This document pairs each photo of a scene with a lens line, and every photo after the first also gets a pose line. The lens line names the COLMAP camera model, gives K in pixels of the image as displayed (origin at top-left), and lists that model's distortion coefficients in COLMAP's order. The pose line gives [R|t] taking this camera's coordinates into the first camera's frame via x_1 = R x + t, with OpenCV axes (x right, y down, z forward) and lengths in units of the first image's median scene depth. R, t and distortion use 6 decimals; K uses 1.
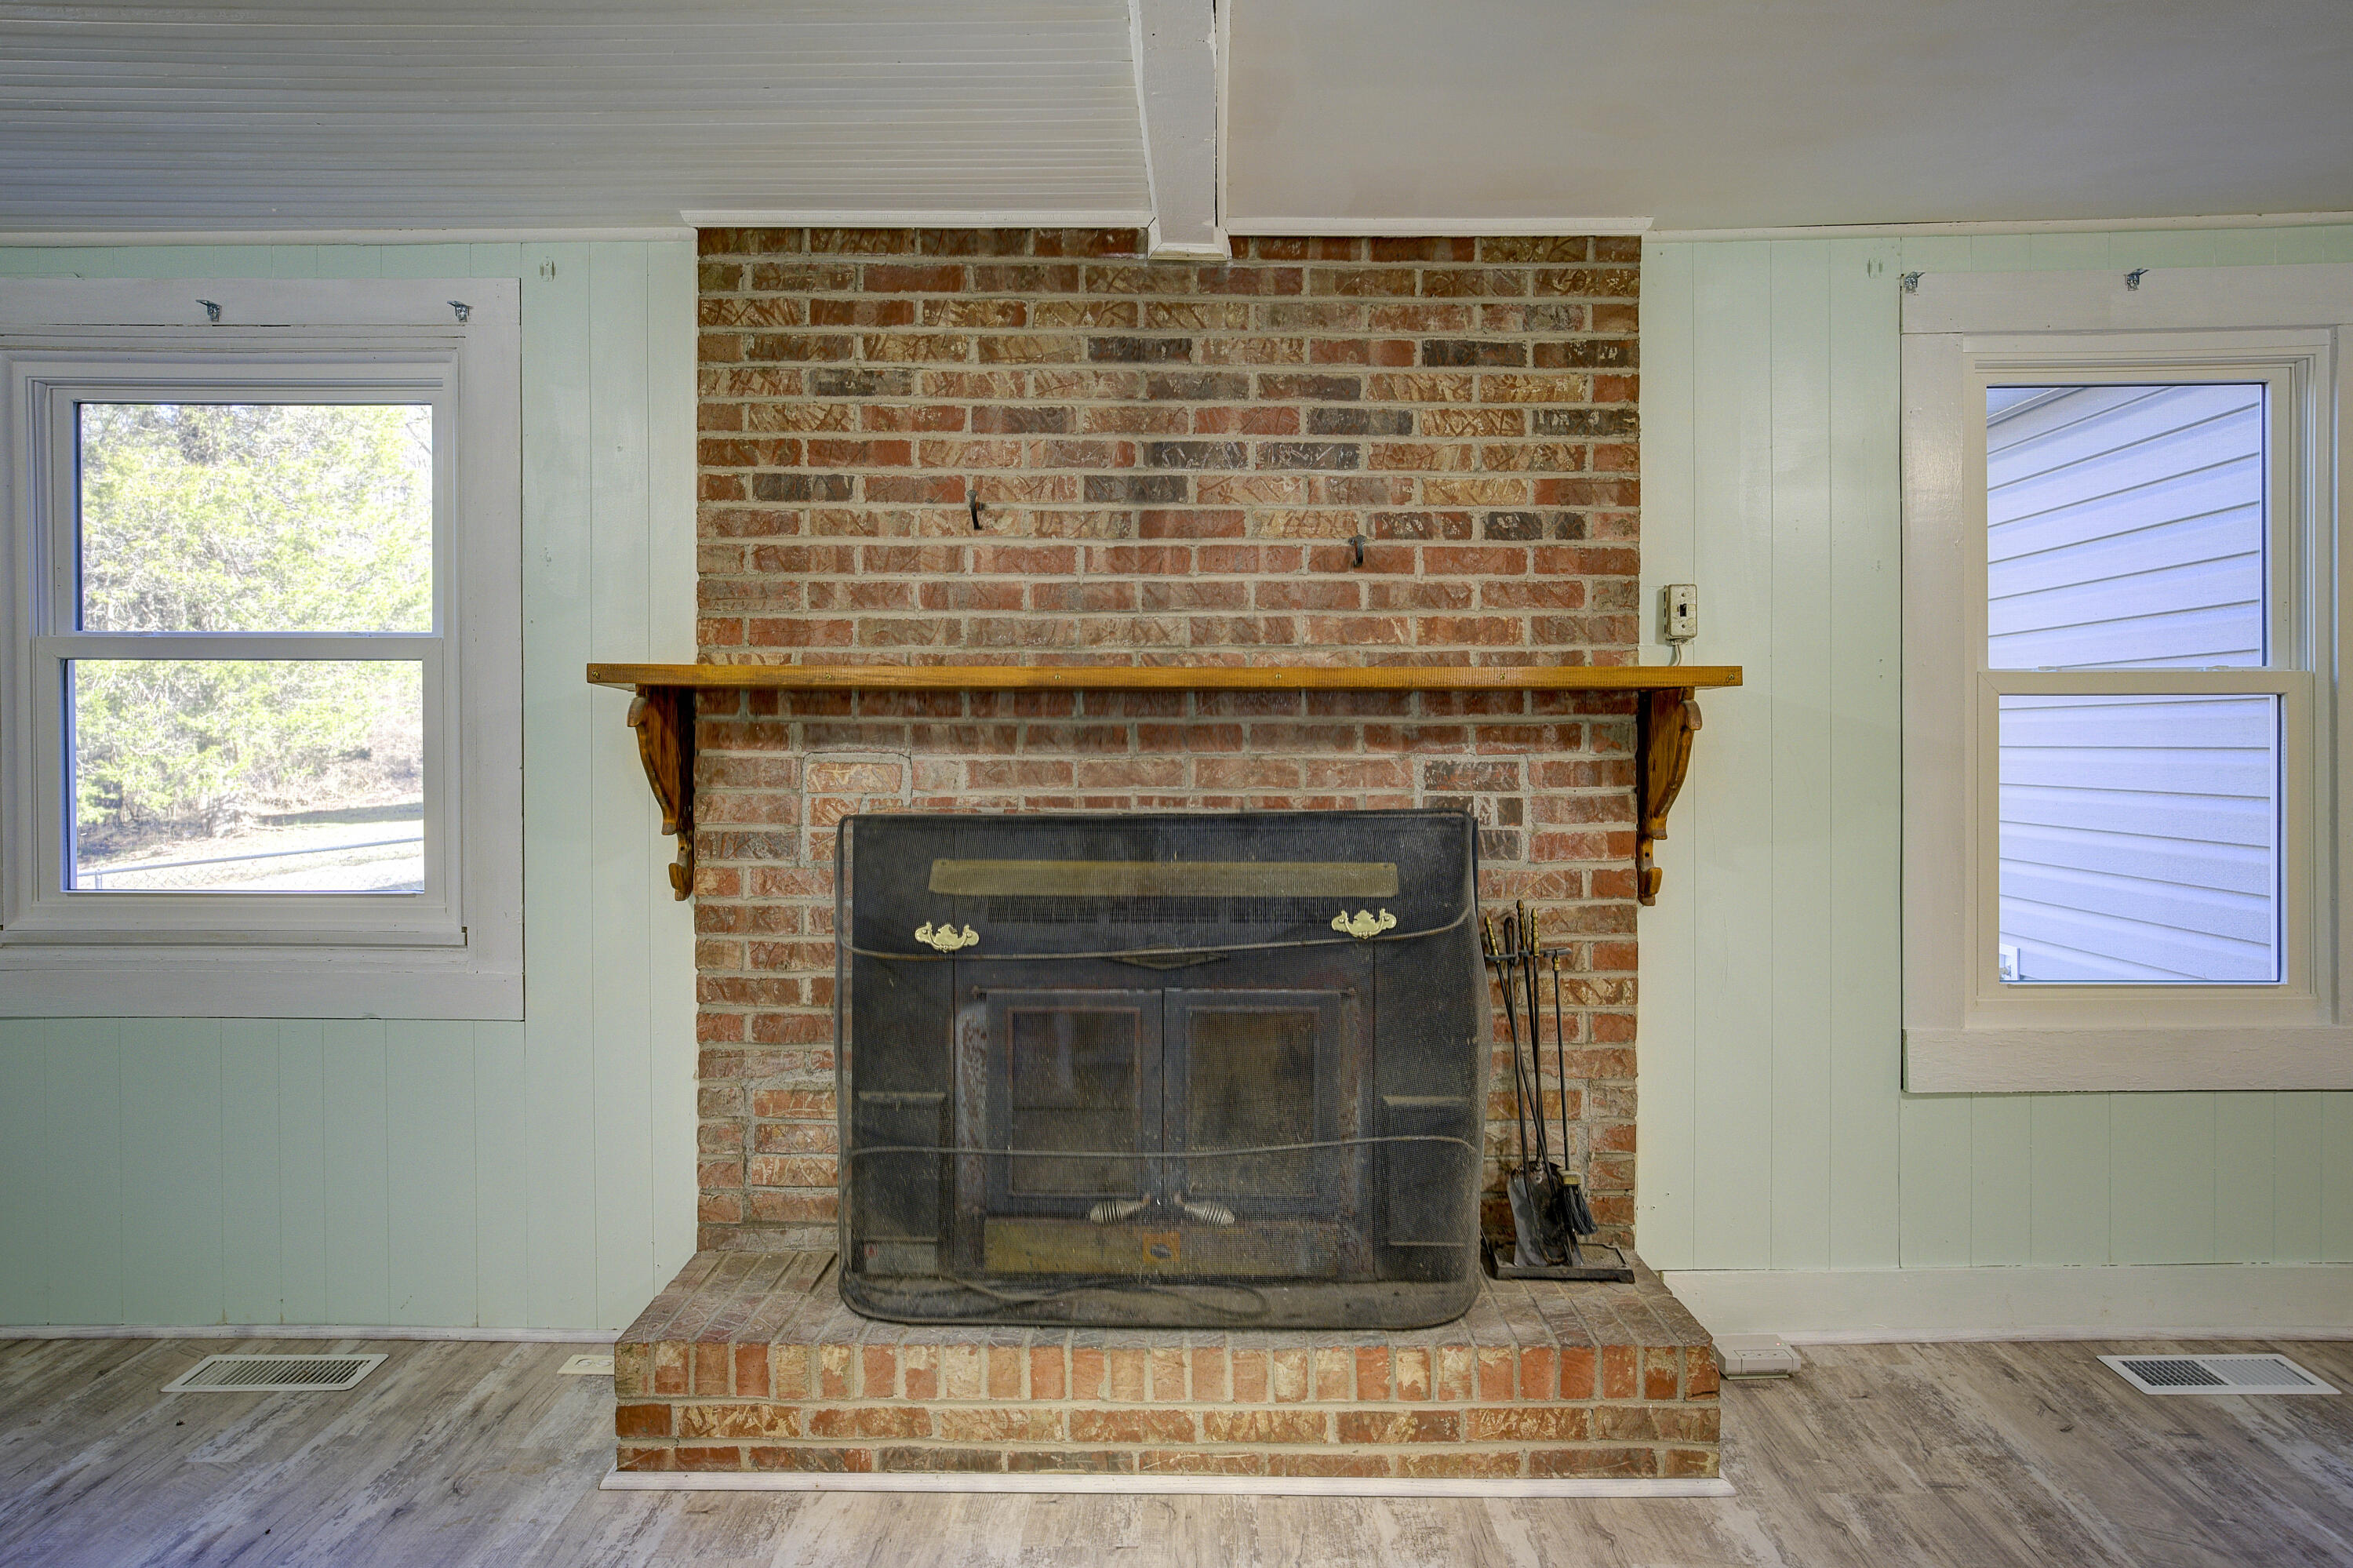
lens RADIAL K [[1391.1, 0, 1176.5], [0, 1391.1, 784.0], [0, 0, 1]] dist [-0.032375, 0.000268]
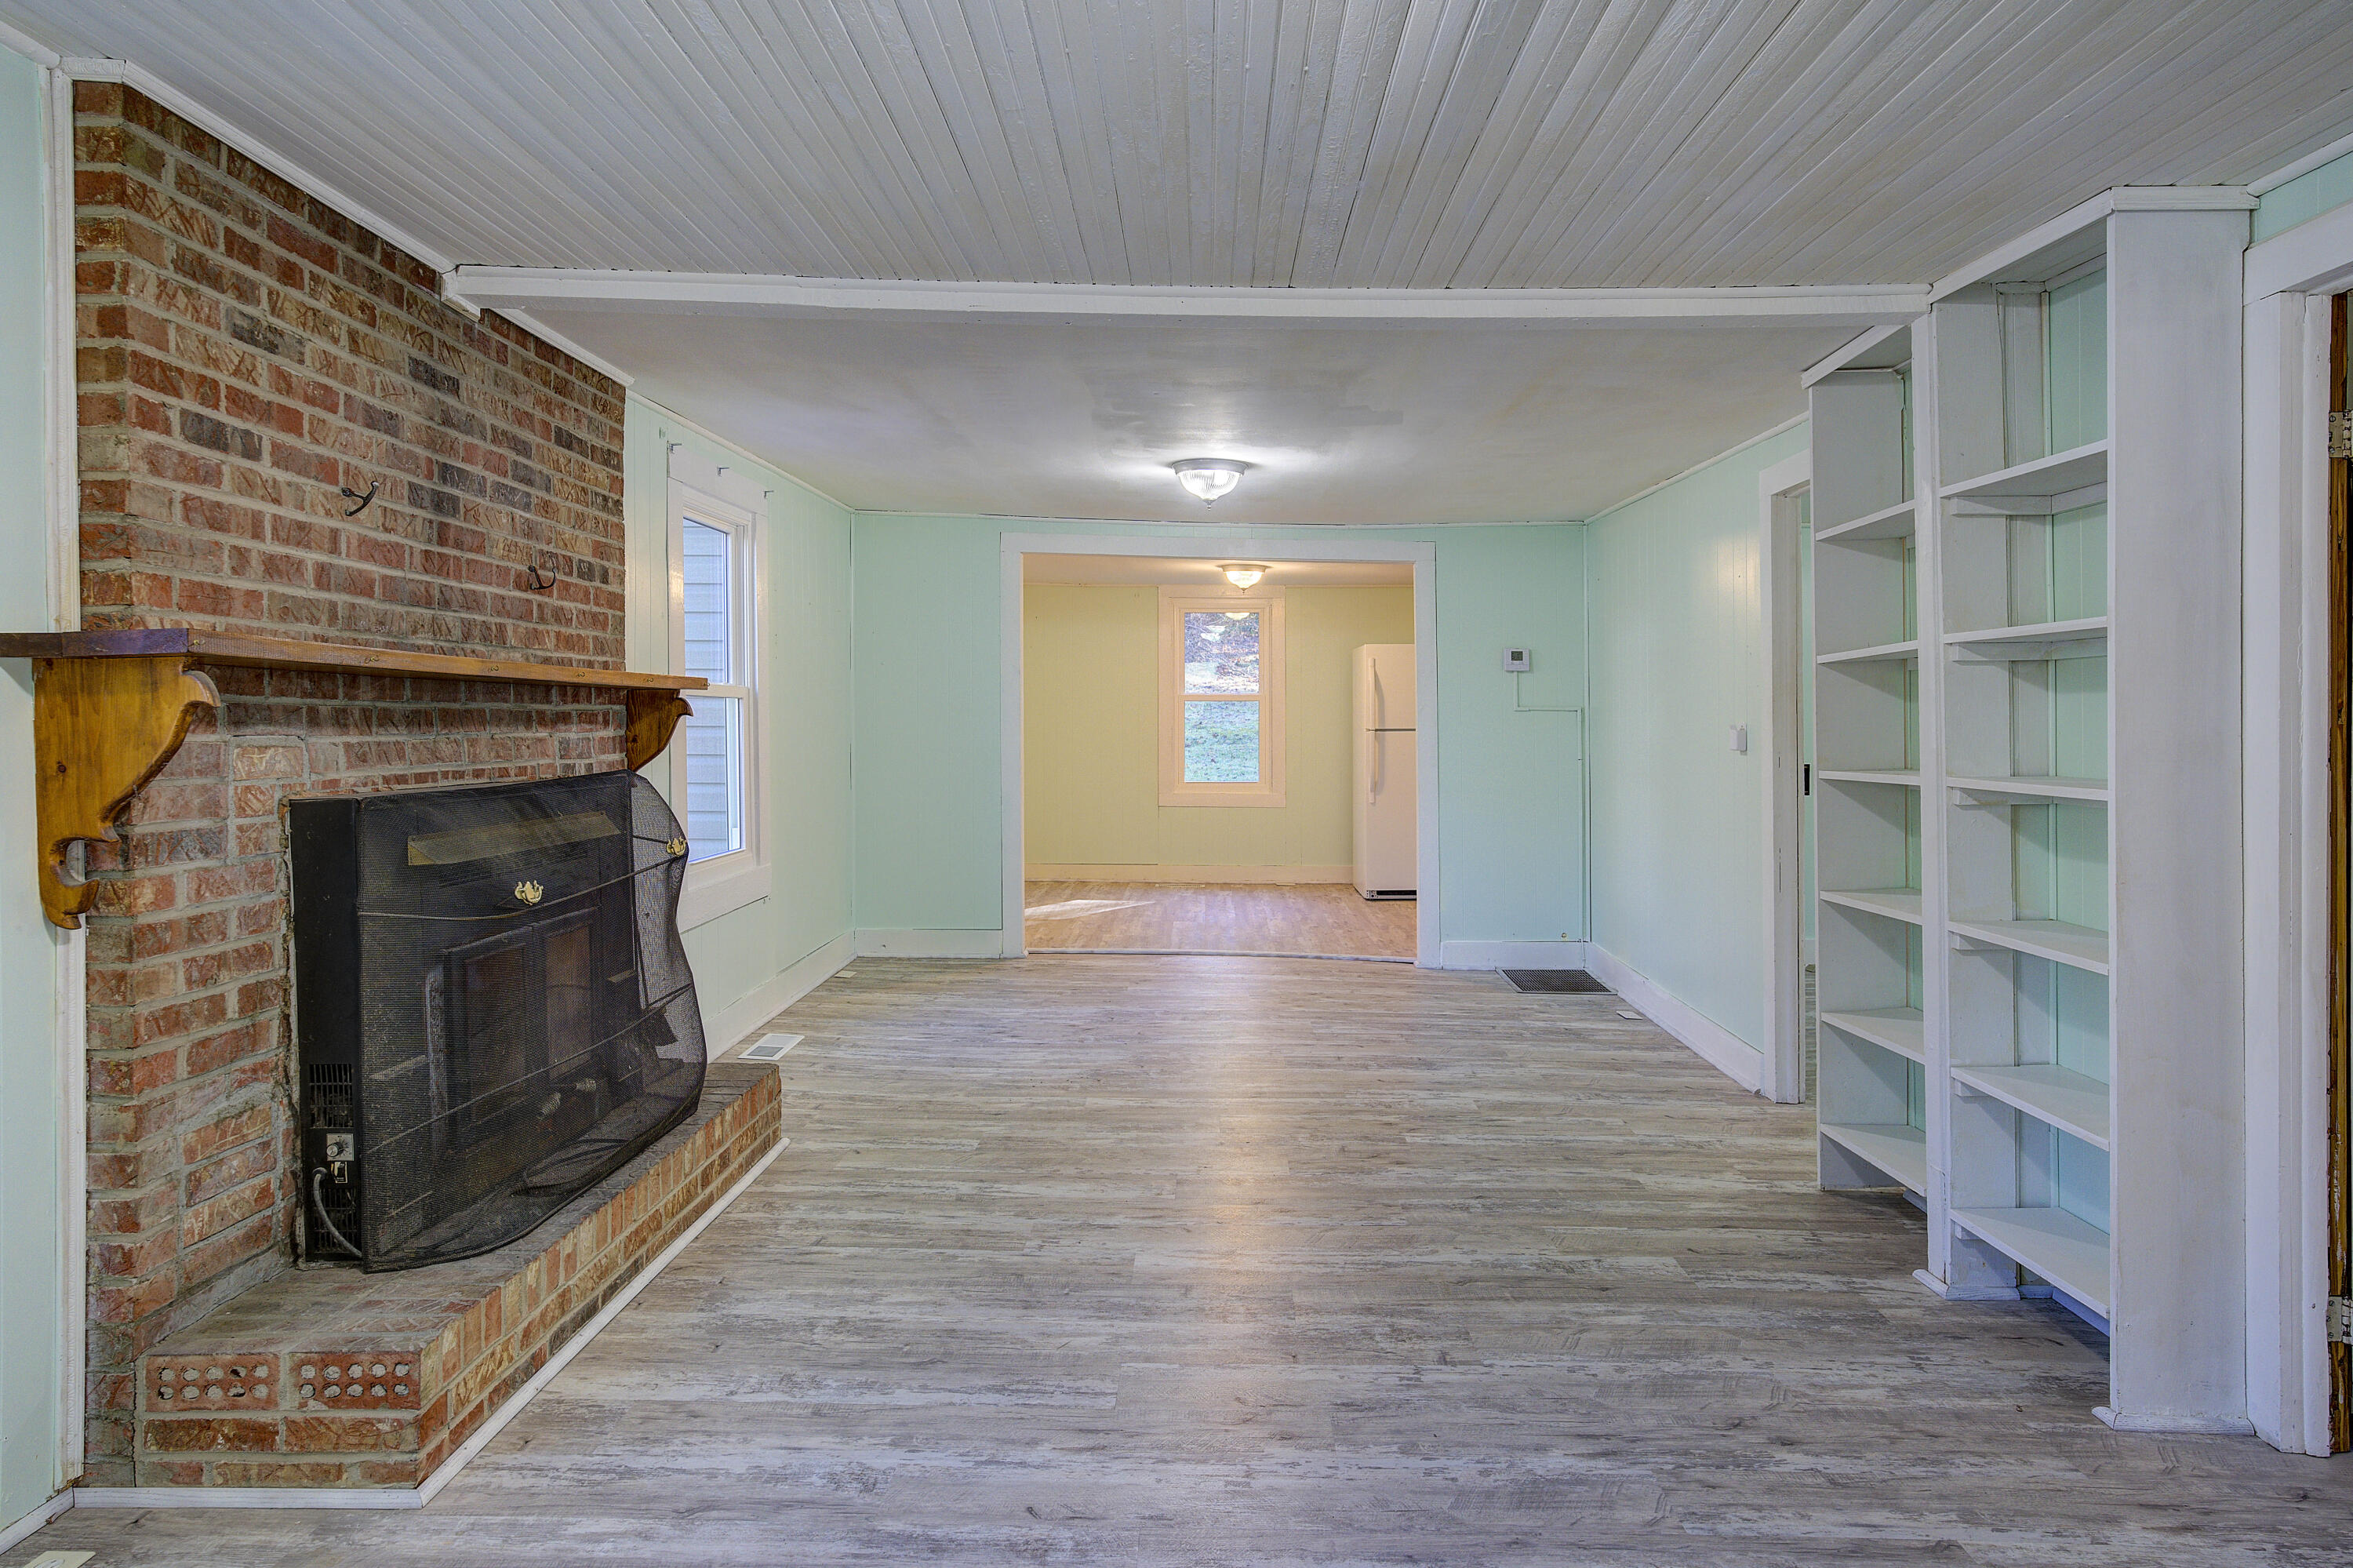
lens RADIAL K [[1390.7, 0, 1171.8], [0, 1390.7, 738.0], [0, 0, 1]] dist [0.001701, 0.000553]
pose [[0.009317, -0.011433, 0.999891, -1.157603], [0.015052, 0.999823, 0.011292, -0.022301], [-0.999843, 0.014946, 0.009488, 0.387901]]
